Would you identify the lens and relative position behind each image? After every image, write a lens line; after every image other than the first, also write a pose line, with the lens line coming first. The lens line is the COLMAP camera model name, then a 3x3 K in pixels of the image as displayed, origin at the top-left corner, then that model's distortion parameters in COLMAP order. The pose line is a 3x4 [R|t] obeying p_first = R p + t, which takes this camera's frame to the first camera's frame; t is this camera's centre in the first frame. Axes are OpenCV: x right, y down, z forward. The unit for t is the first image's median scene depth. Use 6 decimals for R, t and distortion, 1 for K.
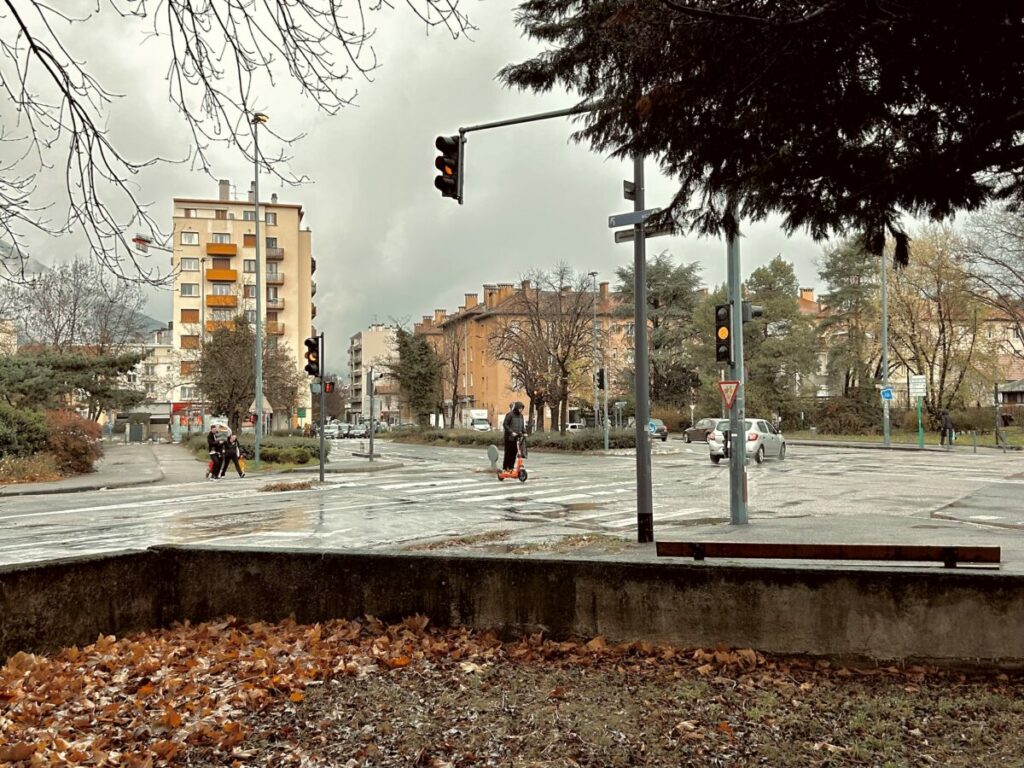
lens RADIAL K [[774.9, 0, 512.0], [0, 774.9, 384.0], [0, 0, 1]] dist [-0.006022, -0.002206]
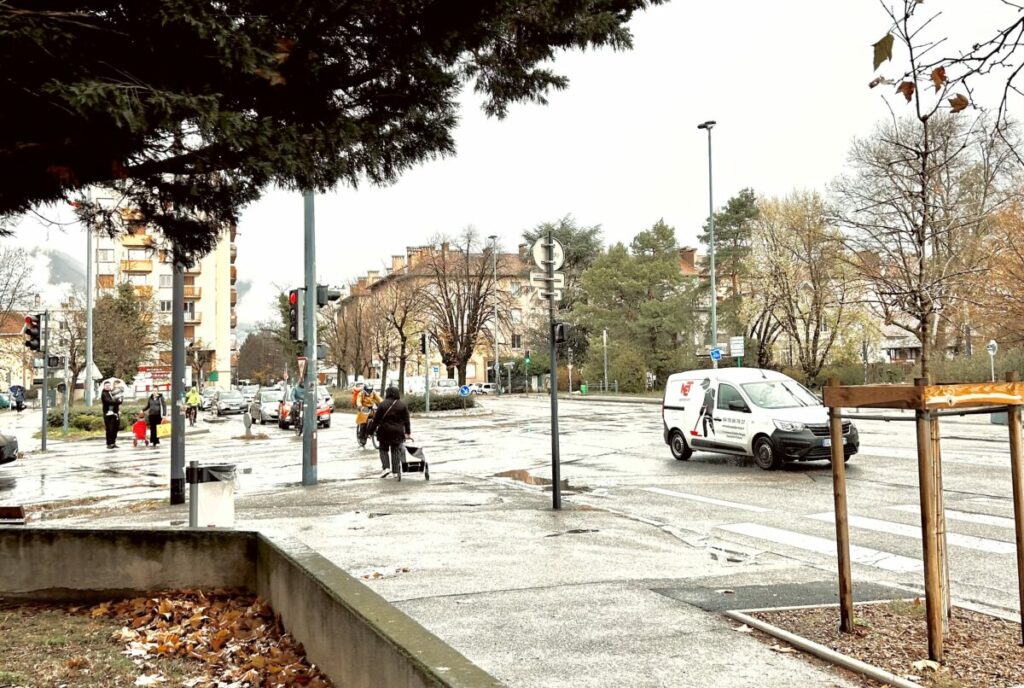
lens RADIAL K [[773.3, 0, 512.0], [0, 773.3, 344.0], [0, 0, 1]] dist [0.004941, -0.000896]
pose [[0.998976, -0.010990, 0.043880, 0.100213], [0.010892, 0.999938, 0.002458, -0.004374], [-0.043904, -0.001978, 0.999034, -0.025545]]
